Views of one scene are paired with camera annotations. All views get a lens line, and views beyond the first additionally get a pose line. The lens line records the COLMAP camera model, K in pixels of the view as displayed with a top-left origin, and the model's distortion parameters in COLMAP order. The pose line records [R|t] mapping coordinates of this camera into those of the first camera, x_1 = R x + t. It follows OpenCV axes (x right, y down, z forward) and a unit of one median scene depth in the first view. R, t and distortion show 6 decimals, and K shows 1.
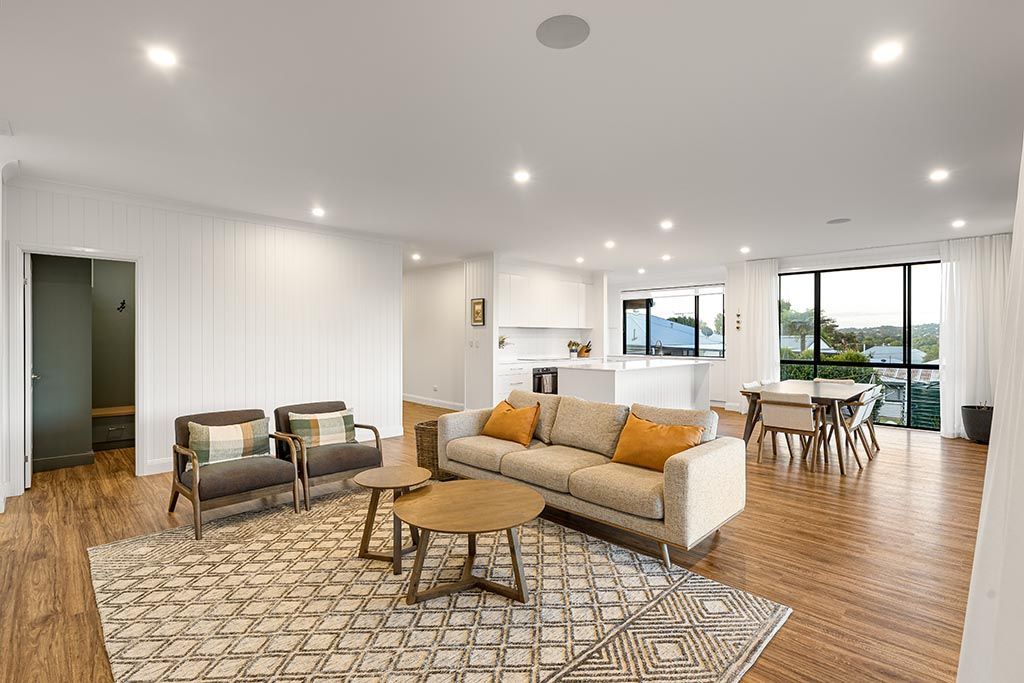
lens RADIAL K [[472.7, 0, 512.5], [0, 472.7, 335.3], [0, 0, 1]] dist [-0.000558, -0.000111]
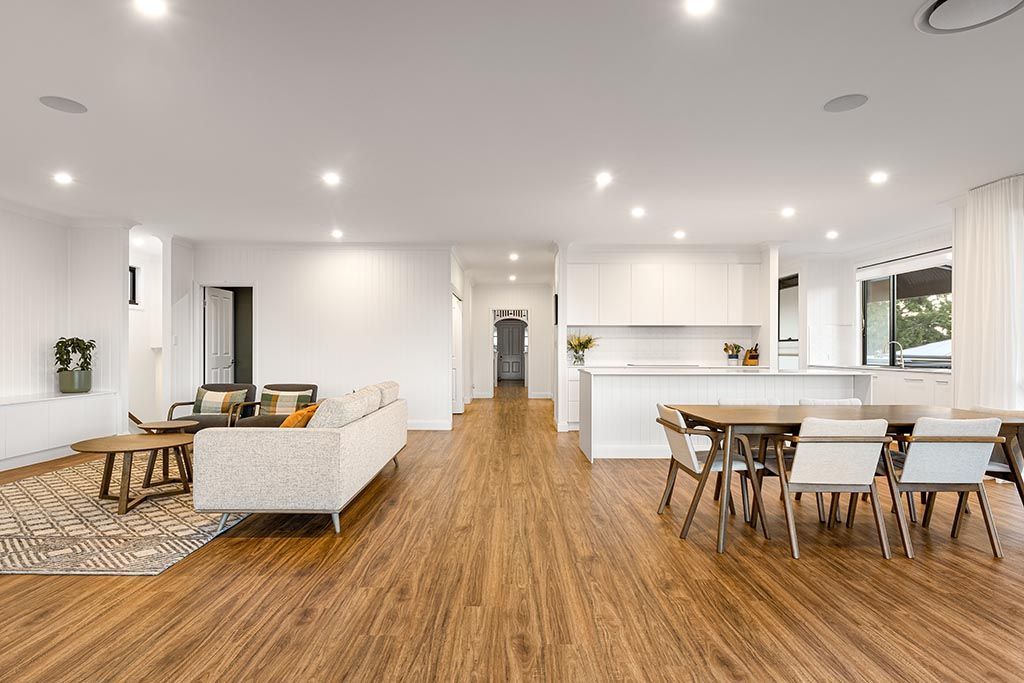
lens RADIAL K [[535.7, 0, 509.6], [0, 535.7, 349.4], [0, 0, 1]] dist [0.014561, -0.000200]
pose [[0.711238, 0.003796, -0.702942, 1.093464], [-0.001318, 0.999991, 0.004066, 0.043062], [0.702951, -0.001966, 0.711236, 0.383656]]
